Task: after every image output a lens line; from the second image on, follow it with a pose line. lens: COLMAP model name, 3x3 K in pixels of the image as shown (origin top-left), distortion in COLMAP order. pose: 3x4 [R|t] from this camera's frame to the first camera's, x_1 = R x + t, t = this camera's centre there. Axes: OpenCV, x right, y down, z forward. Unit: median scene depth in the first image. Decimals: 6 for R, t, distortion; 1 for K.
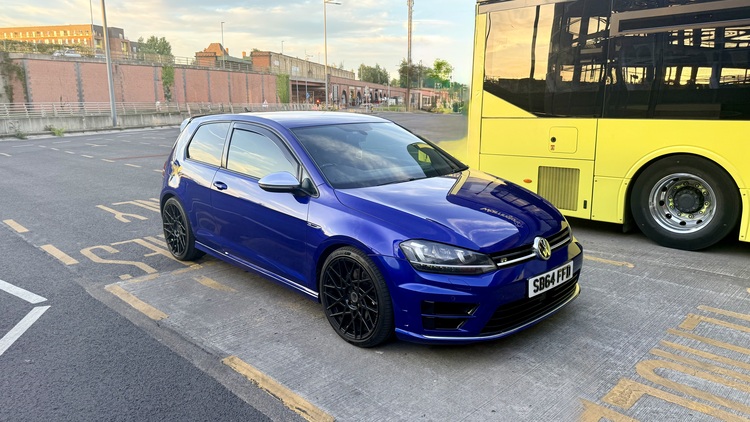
lens RADIAL K [[532.8, 0, 375.0], [0, 532.8, 211.0], [0, 0, 1]] dist [-0.001503, -0.007351]
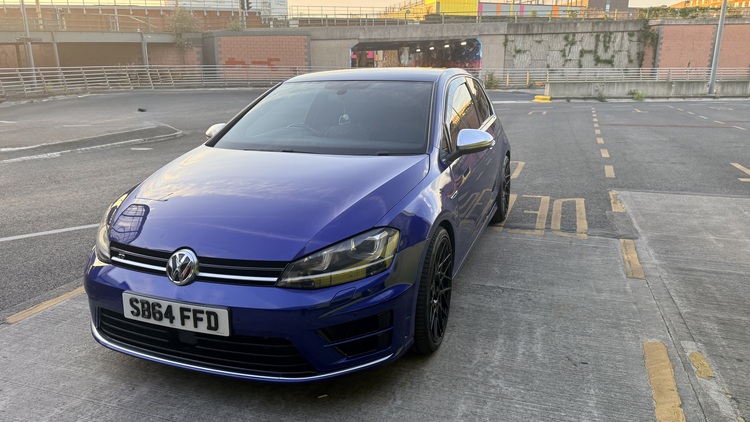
lens RADIAL K [[532.8, 0, 375.0], [0, 532.8, 211.0], [0, 0, 1]] dist [-0.001503, -0.007351]
pose [[0.441411, 0.230272, -0.867255, 0.112197], [-0.178296, 0.969747, 0.166737, -0.017360], [0.879413, 0.081028, 0.469113, 0.102006]]
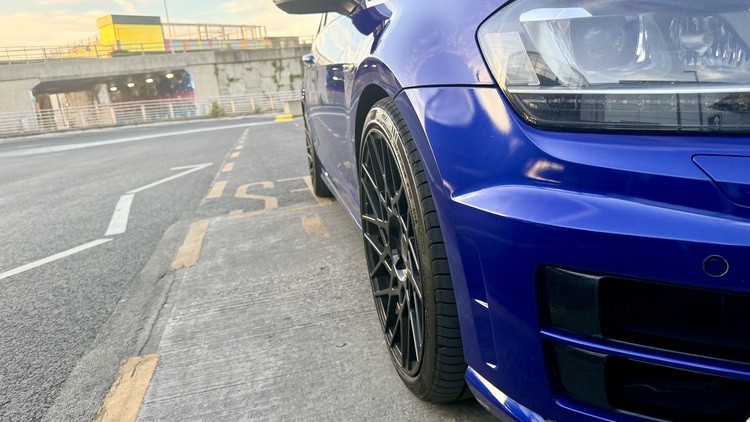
lens RADIAL K [[523.6, 0, 390.3], [0, 523.6, 232.6], [0, 0, 1]] dist [0.005250, 0.001504]
pose [[0.857476, 0.057553, -0.511295, 0.014537], [-0.014165, 0.995988, 0.088355, 0.014175], [0.514329, -0.068520, 0.854851, 0.081919]]
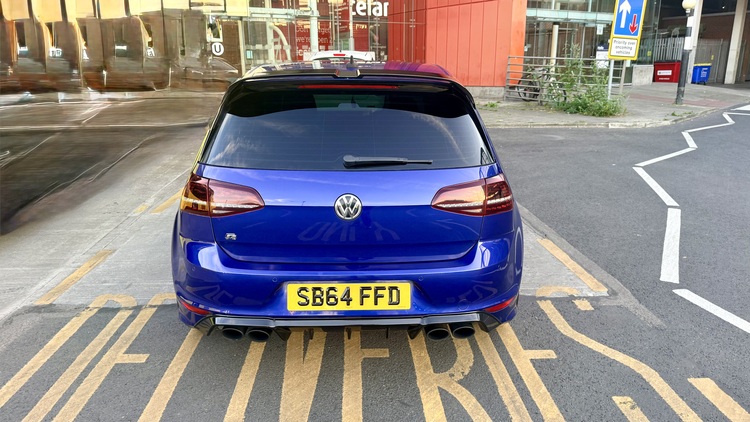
lens RADIAL K [[532.8, 0, 375.0], [0, 532.8, 211.0], [0, 0, 1]] dist [-0.001503, -0.007351]
pose [[-0.750421, -0.170891, 0.638486, -0.114607], [0.146130, 0.899198, 0.412419, -0.051045], [-0.644604, 0.402790, -0.649804, 0.262728]]
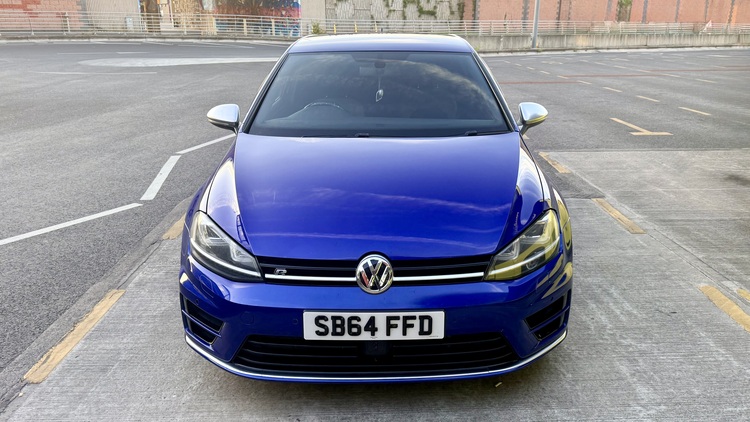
lens RADIAL K [[595.7, 0, 397.3], [0, 595.7, 212.2], [0, 0, 1]] dist [0.062232, -0.006819]
pose [[0.736186, 0.217718, -0.640804, 0.086534], [-0.149334, 0.975762, 0.159961, -0.012899], [0.660098, -0.022067, 0.750855, 0.057380]]
